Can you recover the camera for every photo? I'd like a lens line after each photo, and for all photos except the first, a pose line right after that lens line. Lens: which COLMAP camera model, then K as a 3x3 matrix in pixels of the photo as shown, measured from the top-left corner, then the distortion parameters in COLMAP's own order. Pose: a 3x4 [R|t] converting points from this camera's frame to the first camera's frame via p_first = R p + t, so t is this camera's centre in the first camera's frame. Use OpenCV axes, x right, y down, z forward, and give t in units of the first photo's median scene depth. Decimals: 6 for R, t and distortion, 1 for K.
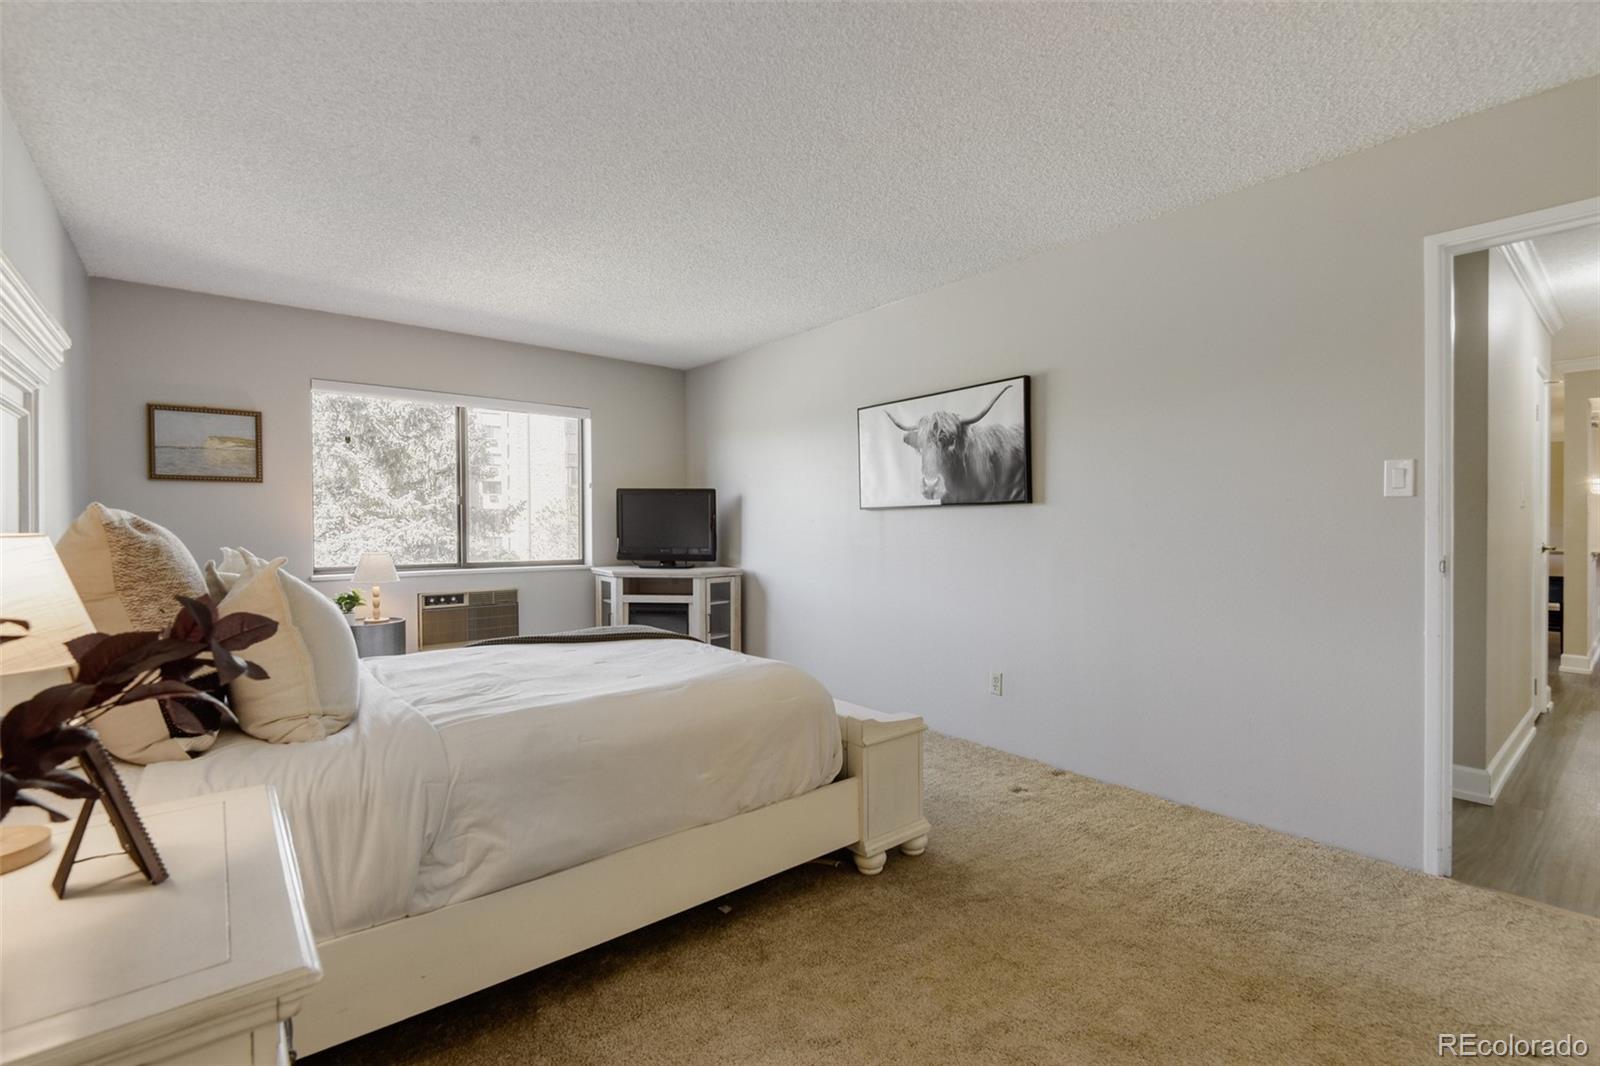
lens RADIAL K [[706.3, 0, 799.2], [0, 706.3, 526.8], [0, 0, 1]] dist [0.018424, -0.014784]
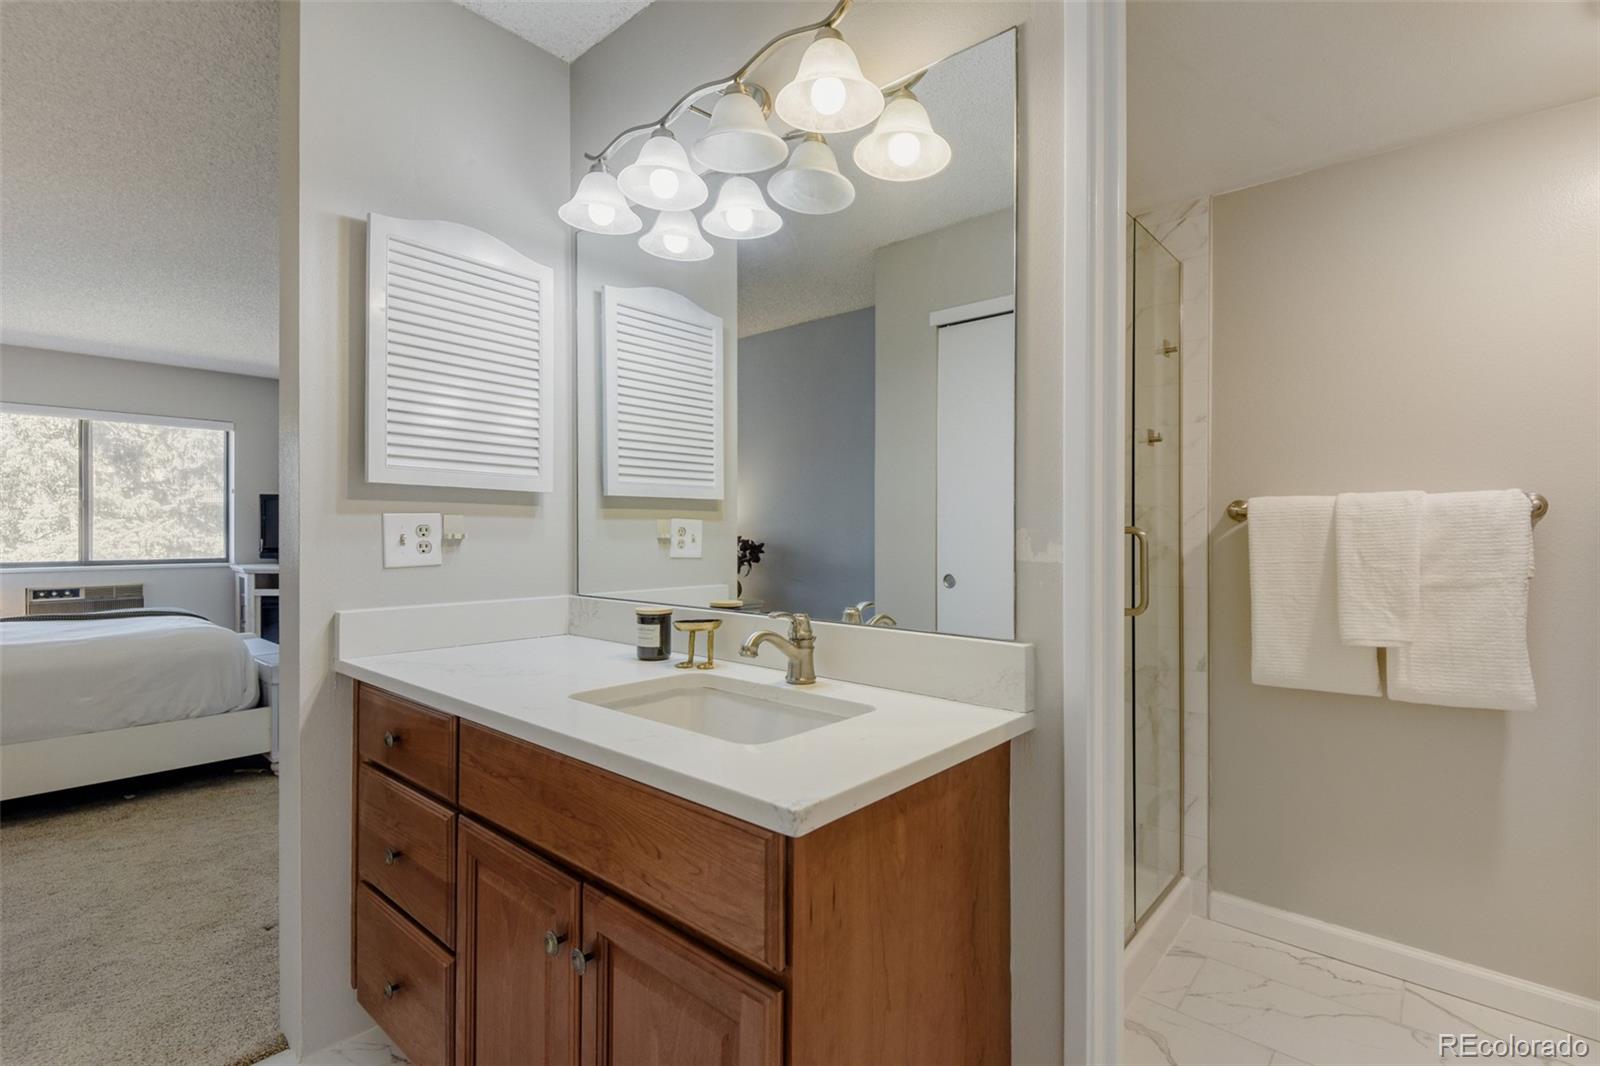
lens RADIAL K [[711.3, 0, 799.9], [0, 711.3, 527.2], [0, 0, 1]] dist [0.016322, -0.009466]
pose [[0.984988, 0.005160, 0.172546, 0.452639], [-0.004266, 0.999976, -0.005548, 0.000166], [-0.172570, 0.004729, 0.984986, -0.303117]]
